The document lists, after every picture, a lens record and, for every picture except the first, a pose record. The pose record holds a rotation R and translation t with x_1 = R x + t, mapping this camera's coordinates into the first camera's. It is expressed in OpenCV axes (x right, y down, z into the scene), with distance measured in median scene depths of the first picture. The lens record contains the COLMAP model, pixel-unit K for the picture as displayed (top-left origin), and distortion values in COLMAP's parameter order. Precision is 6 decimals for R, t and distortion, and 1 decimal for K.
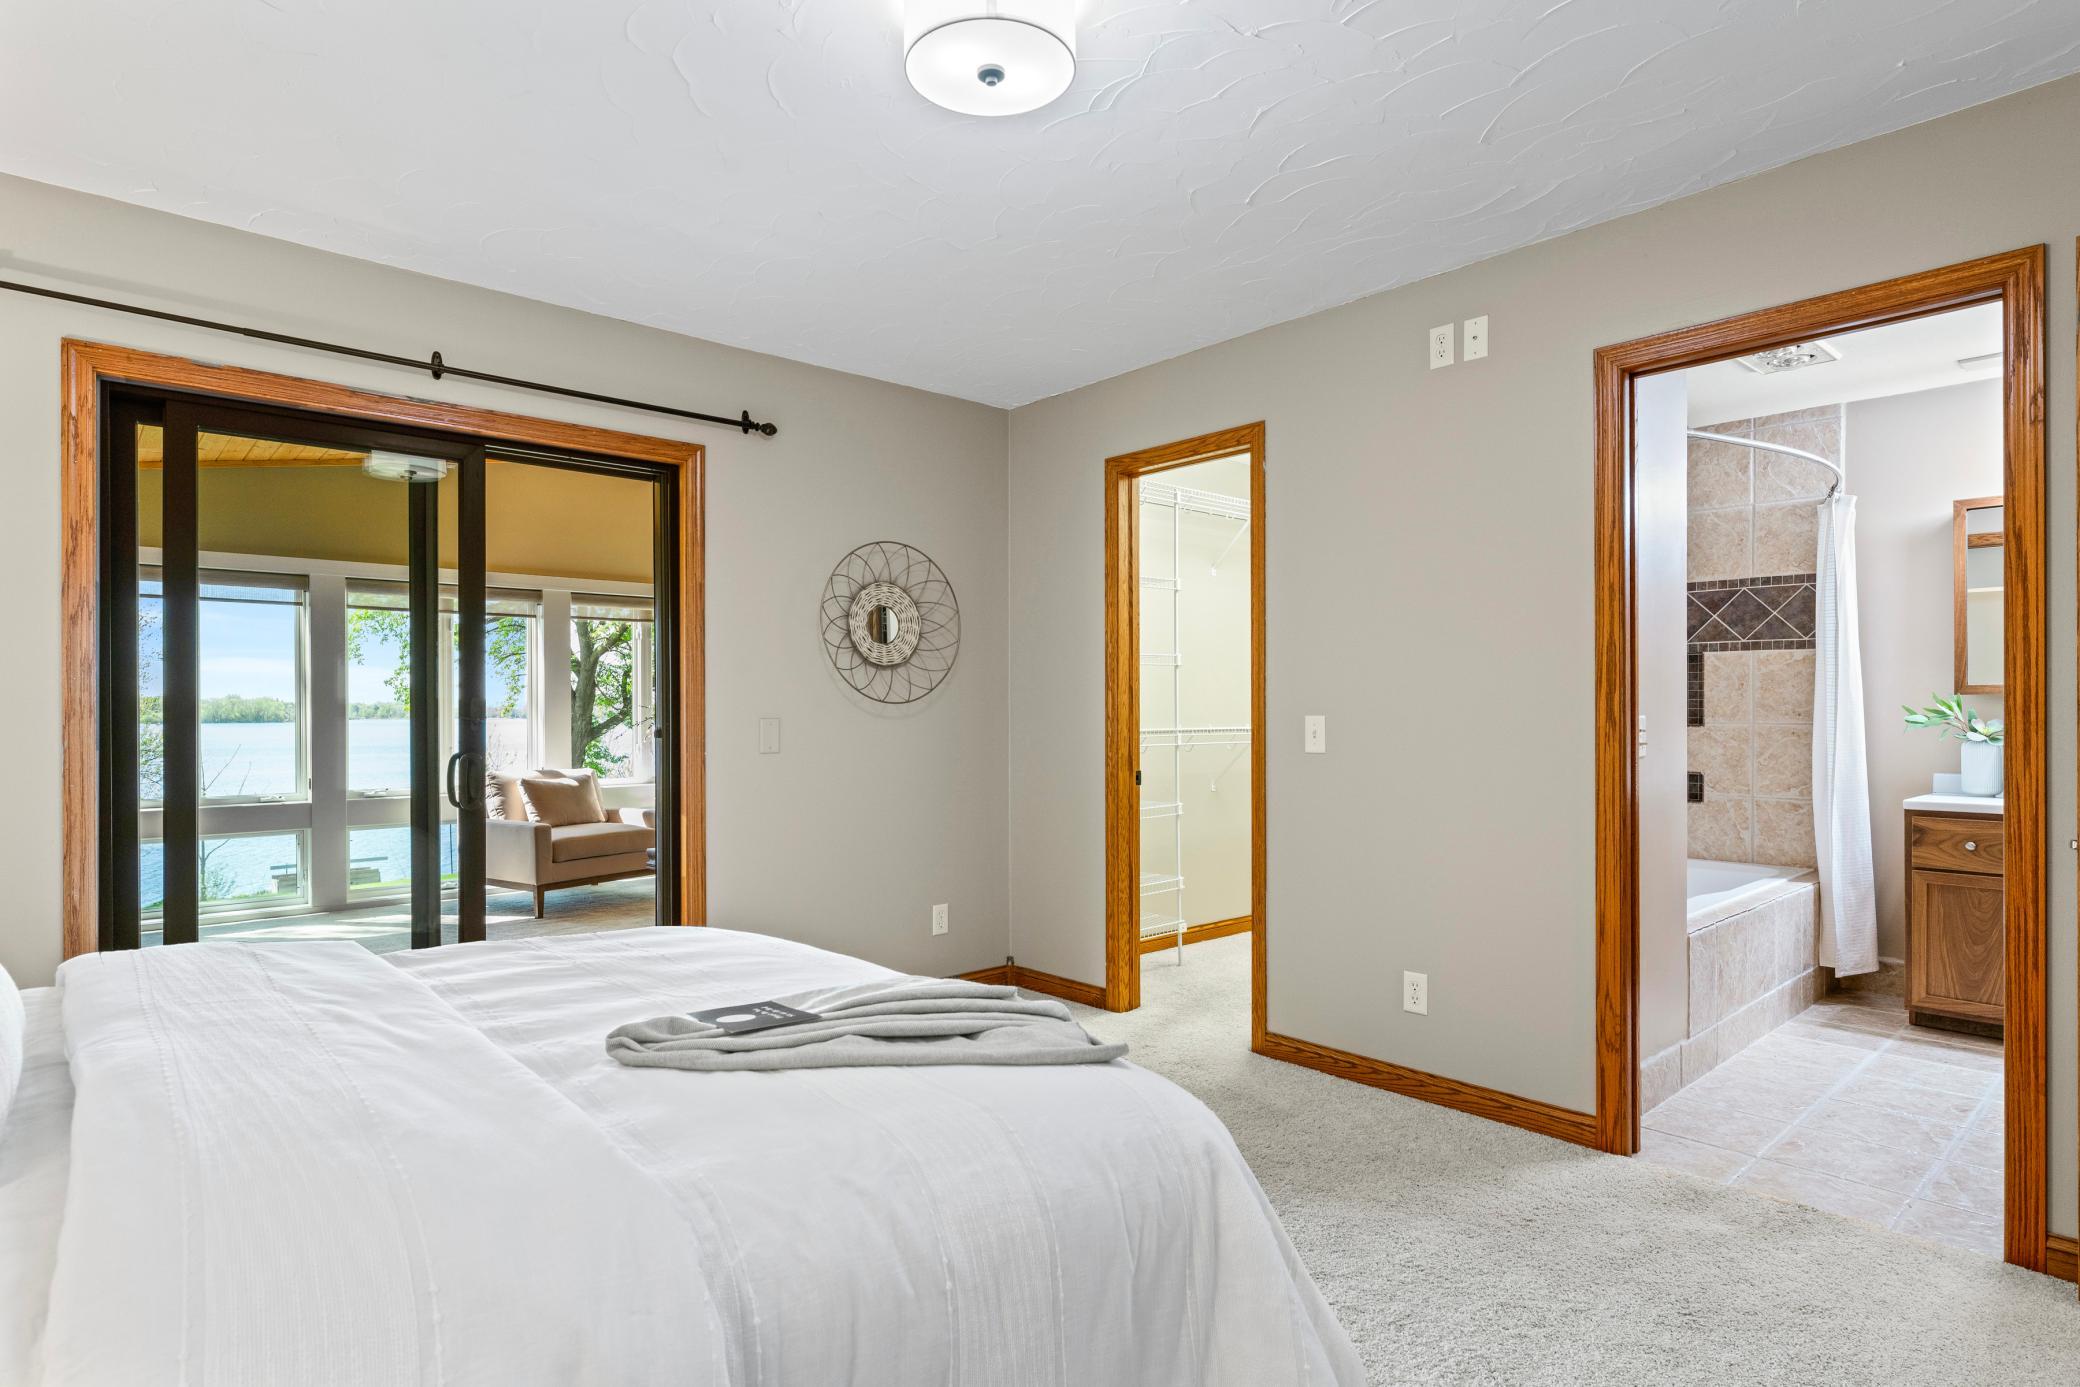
lens RADIAL K [[1118.3, 0, 1040.1], [0, 1118.3, 702.7], [0, 0, 1]] dist [-0.001310, -0.000116]
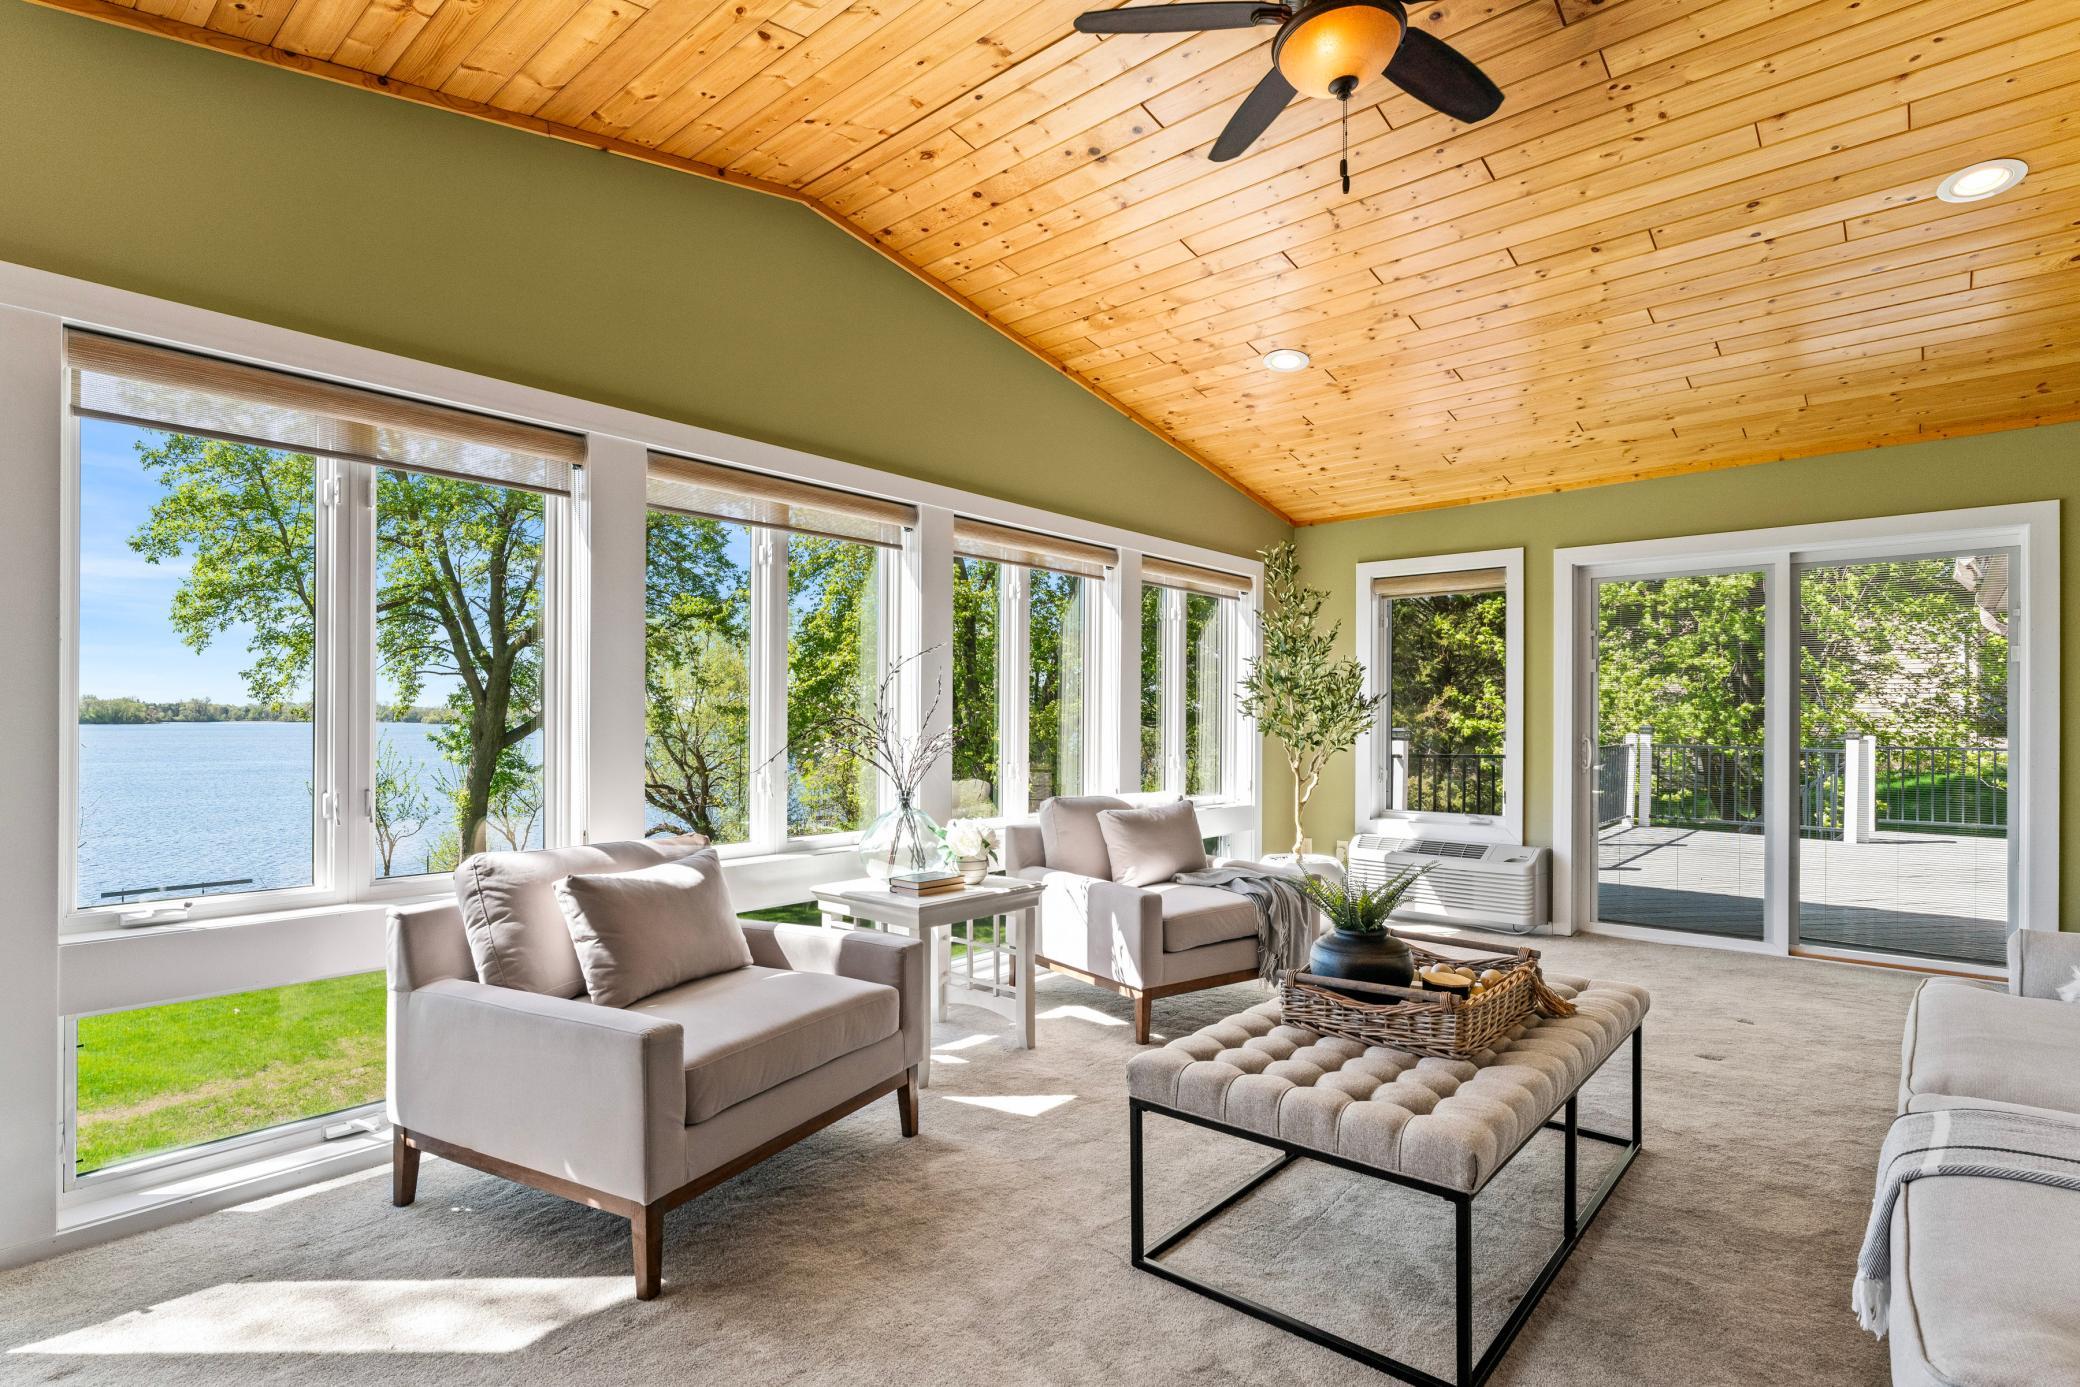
lens RADIAL K [[1007.2, 0, 1029.3], [0, 1007.2, 703.8], [0, 0, 1]] dist [-0.001589, -0.000128]
pose [[0.992173, 0.012105, 0.124285, -0.093016], [-0.010942, 0.999890, -0.010035, 0.002824], [-0.124393, 0.008597, 0.992196, 0.168755]]
